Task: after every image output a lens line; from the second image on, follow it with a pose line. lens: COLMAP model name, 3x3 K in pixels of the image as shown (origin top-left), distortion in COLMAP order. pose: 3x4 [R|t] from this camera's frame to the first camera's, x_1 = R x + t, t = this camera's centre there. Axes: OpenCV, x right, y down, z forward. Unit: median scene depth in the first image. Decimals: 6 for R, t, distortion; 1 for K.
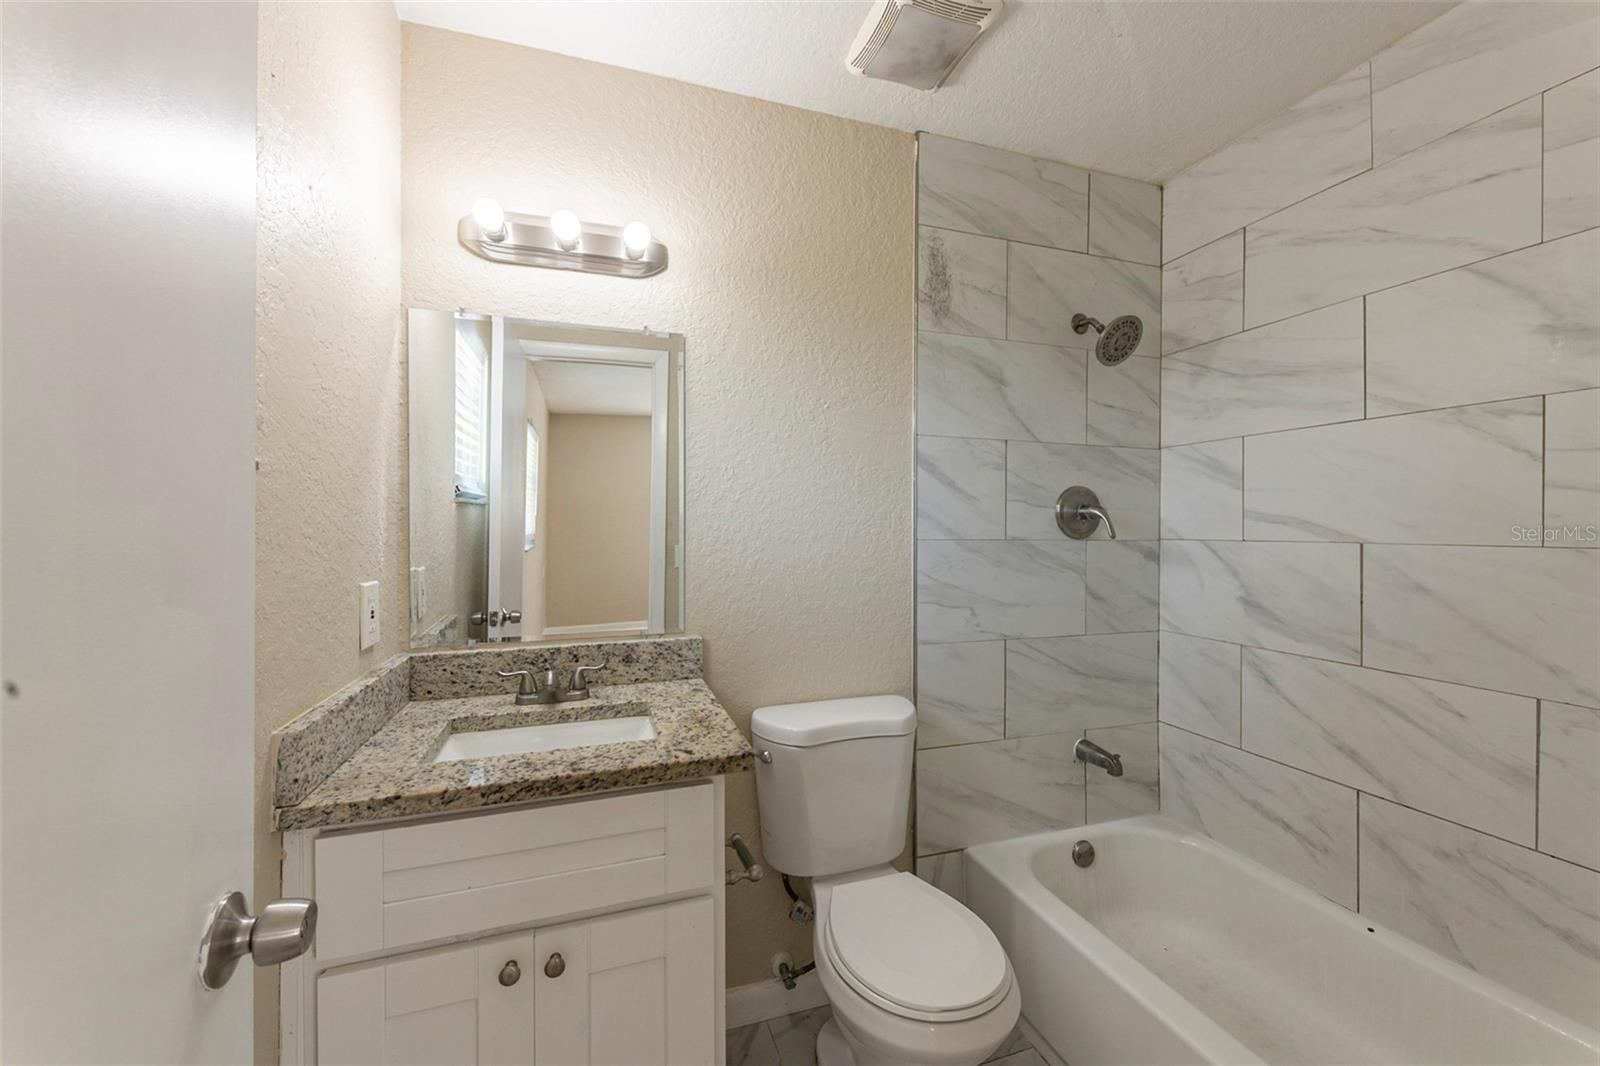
lens RADIAL K [[628.3, 0, 799.6], [0, 628.3, 521.7], [0, 0, 1]] dist [0.012997, -0.006645]
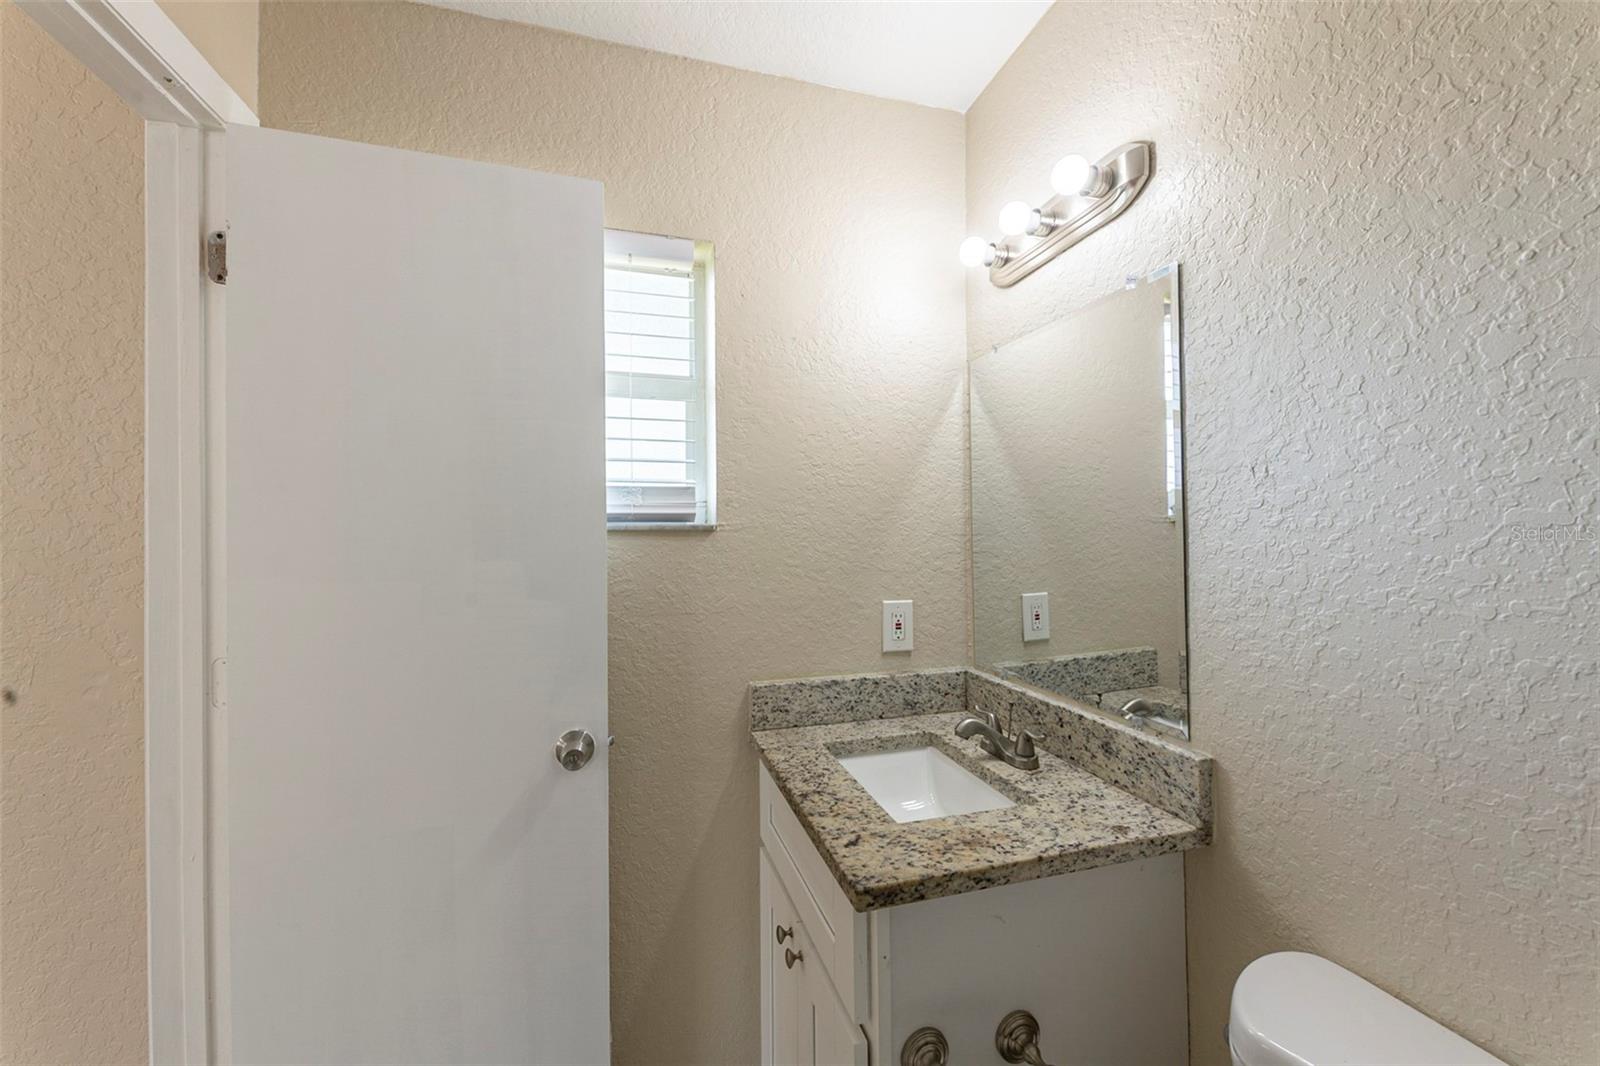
lens RADIAL K [[628.3, 0, 799.6], [0, 628.3, 521.7], [0, 0, 1]] dist [0.012997, -0.006645]
pose [[-0.038523, -0.012282, -0.999182, 0.511696], [0.017222, 0.999768, -0.012953, -0.042758], [0.999109, -0.017707, -0.038302, 0.733239]]
